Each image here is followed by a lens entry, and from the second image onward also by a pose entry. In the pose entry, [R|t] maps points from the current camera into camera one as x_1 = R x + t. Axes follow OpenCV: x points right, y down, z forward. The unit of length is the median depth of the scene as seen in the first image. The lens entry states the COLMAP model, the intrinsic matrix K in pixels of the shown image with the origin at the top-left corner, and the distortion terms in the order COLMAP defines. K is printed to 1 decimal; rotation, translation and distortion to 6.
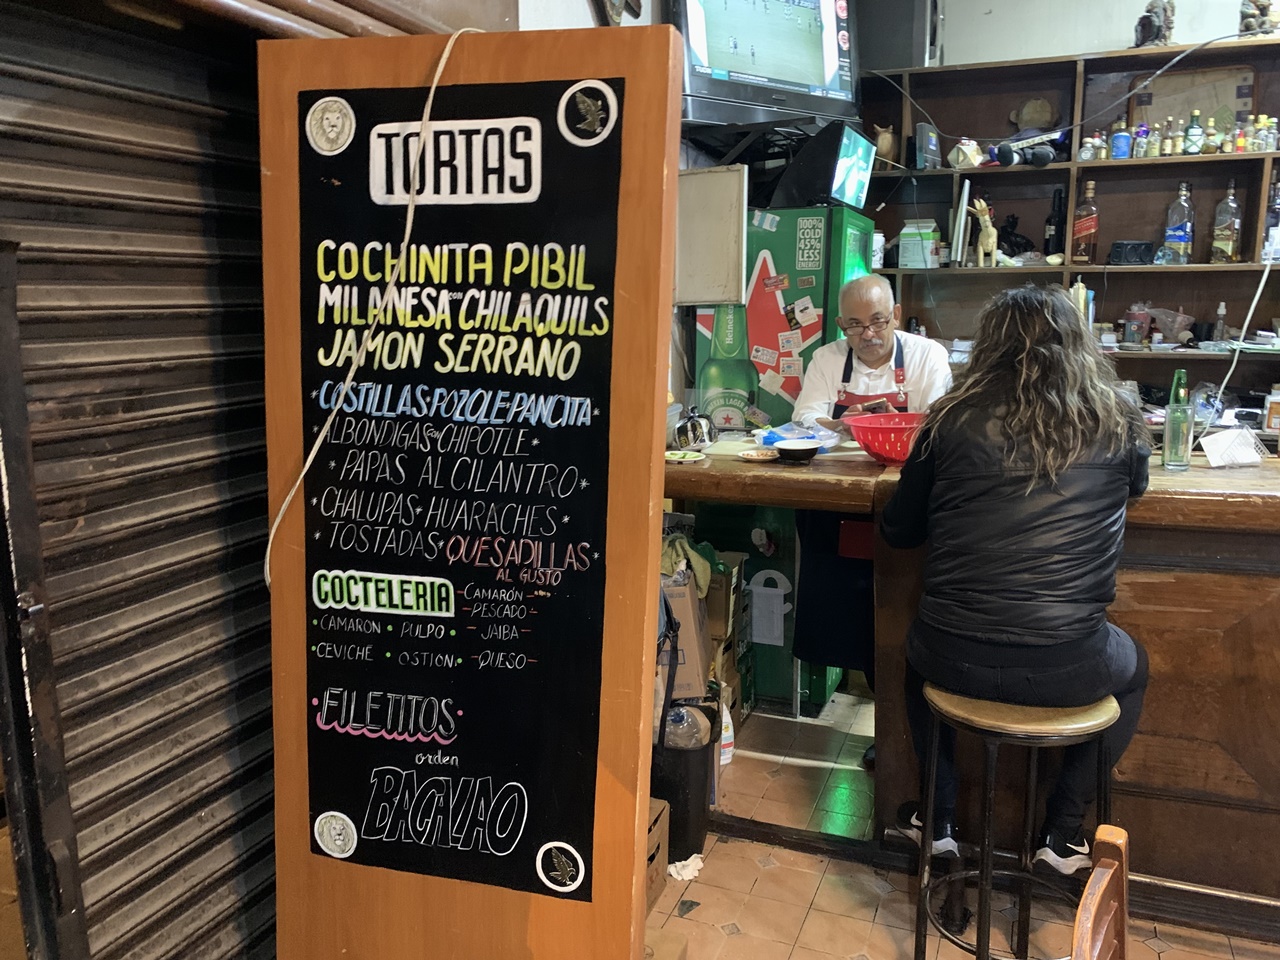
lens RADIAL K [[964.1, 0, 648.2], [0, 964.1, 500.2], [0, 0, 1]] dist [-0.001903, -0.009902]
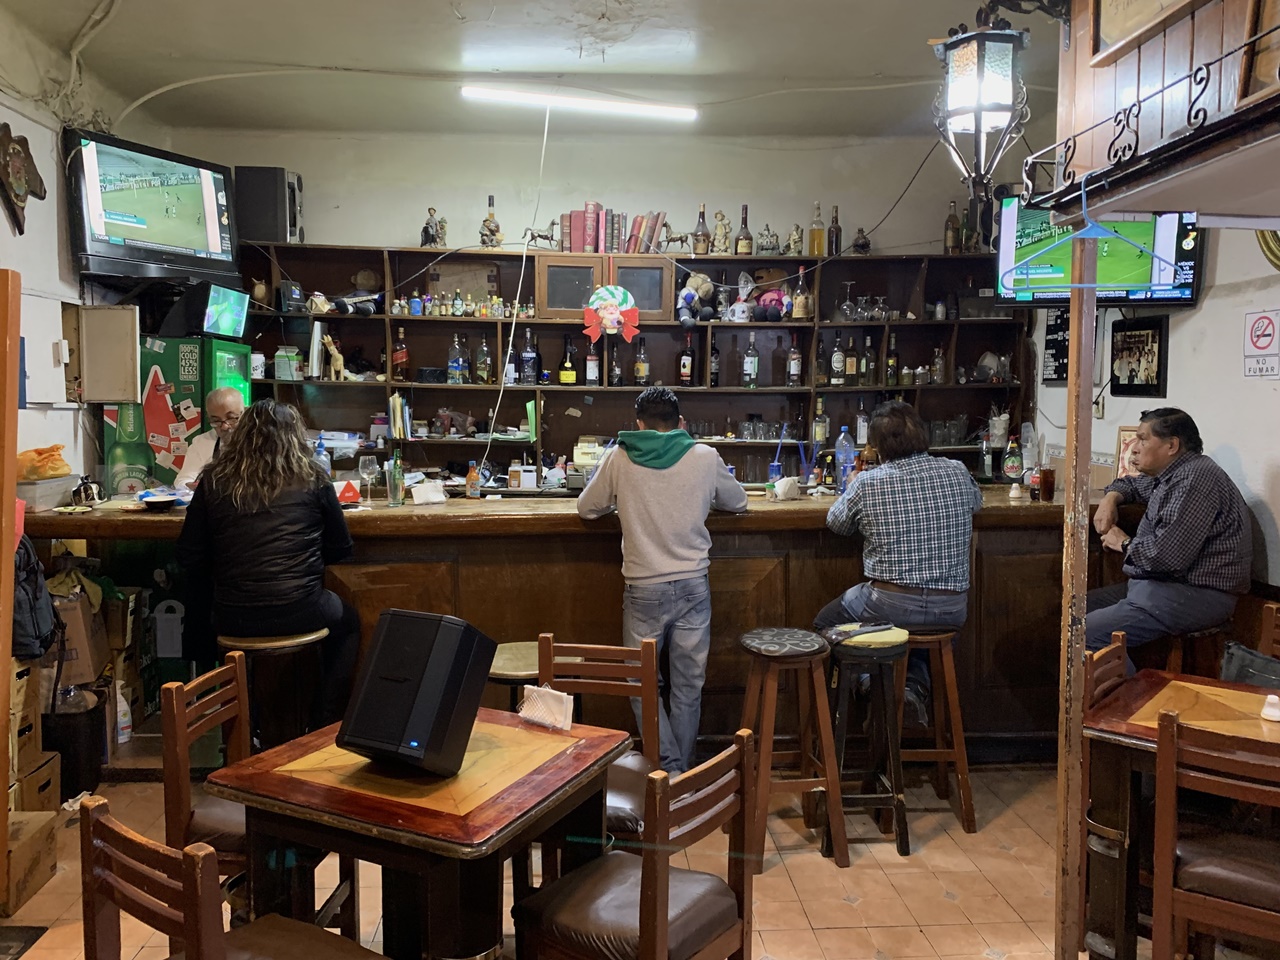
lens RADIAL K [[1003.6, 0, 640.0], [0, 1003.6, 480.0], [0, 0, 1]] dist [0.076531, -0.115699]
pose [[0.905999, -0.011134, 0.423133, 0.129597], [0.058926, 0.993237, -0.100037, 0.090679], [-0.419157, 0.115567, 0.900528, -0.580102]]
